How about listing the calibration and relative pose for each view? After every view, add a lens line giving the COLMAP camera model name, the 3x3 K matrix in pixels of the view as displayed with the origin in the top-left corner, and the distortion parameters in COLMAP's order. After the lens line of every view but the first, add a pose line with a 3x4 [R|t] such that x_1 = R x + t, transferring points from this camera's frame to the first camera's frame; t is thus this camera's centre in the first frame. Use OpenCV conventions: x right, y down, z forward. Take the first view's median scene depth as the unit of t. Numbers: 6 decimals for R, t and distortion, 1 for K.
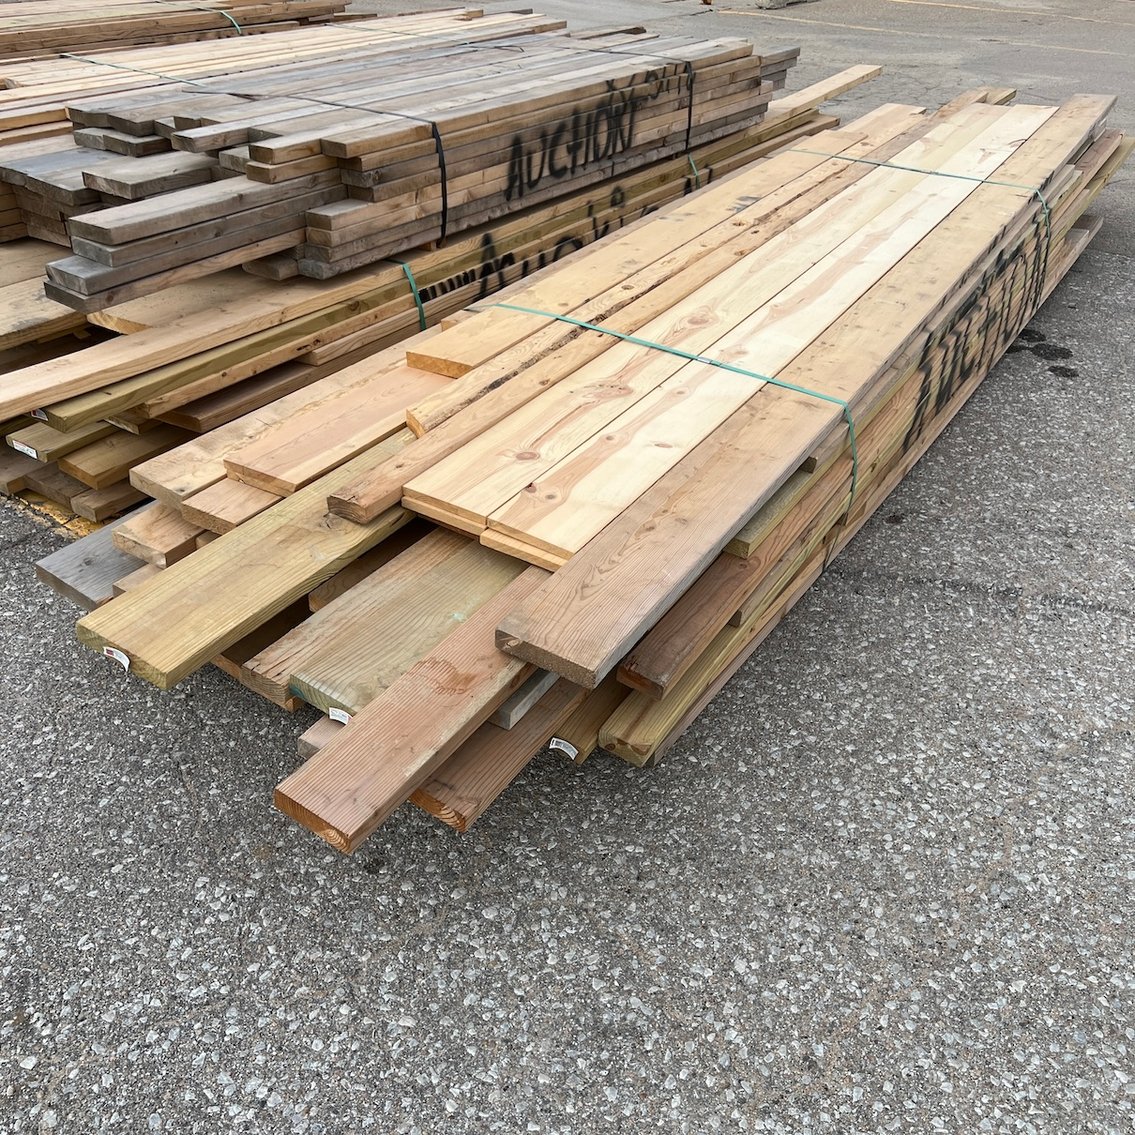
lens RADIAL K [[1126.1, 0, 561.6], [0, 1126.1, 558.7], [0, 0, 1]] dist [0.112510, -0.261899]
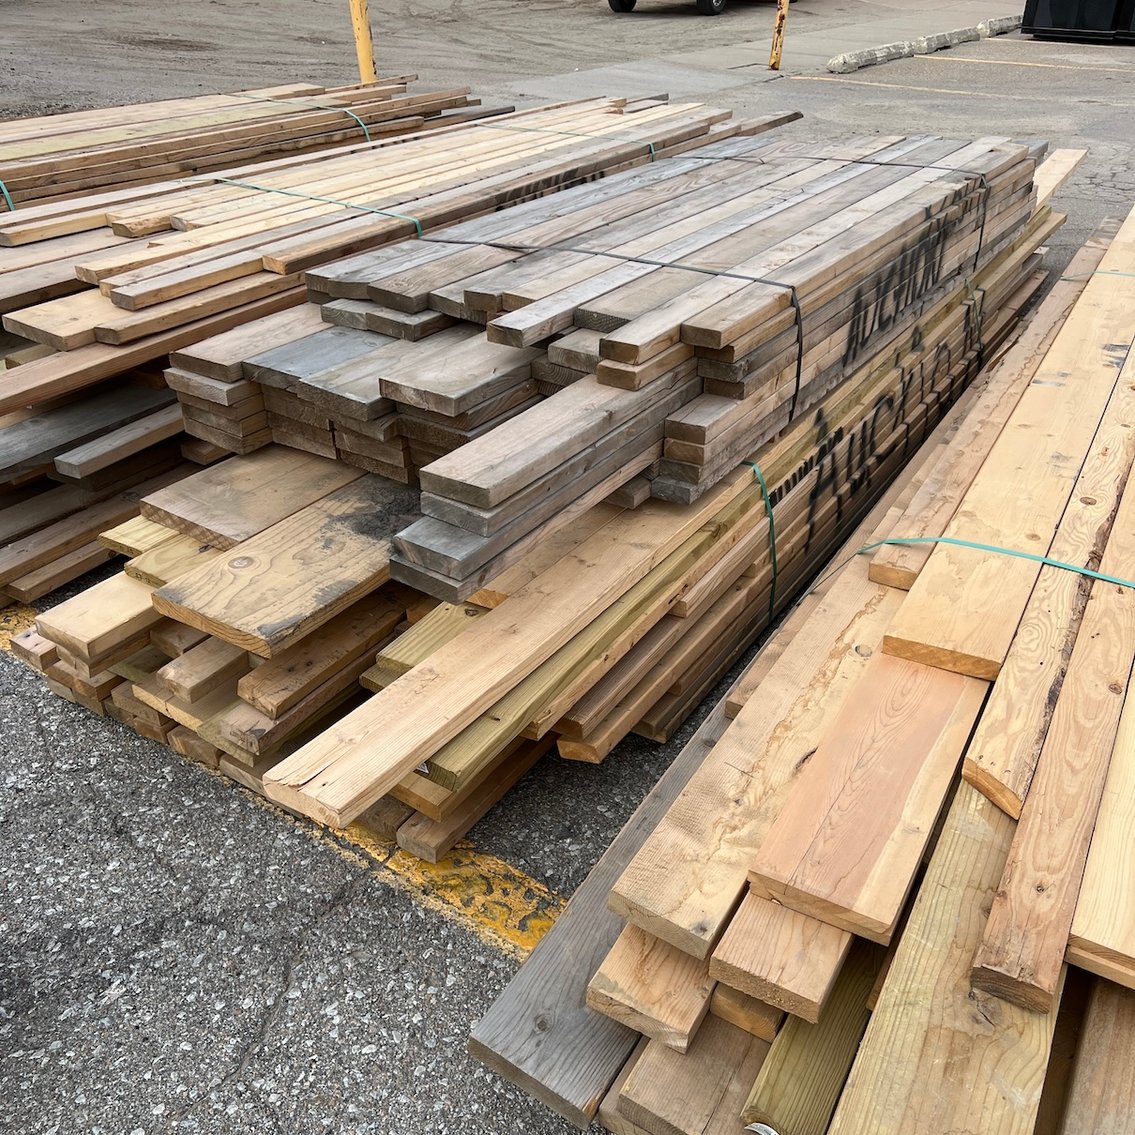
lens RADIAL K [[1126.1, 0, 561.6], [0, 1126.1, 558.7], [0, 0, 1]] dist [0.112510, -0.261899]
pose [[0.999593, -0.028465, 0.001768, -0.296190], [0.028512, 0.998798, -0.039870, -0.180653], [-0.000631, 0.039904, 0.999203, 0.240544]]
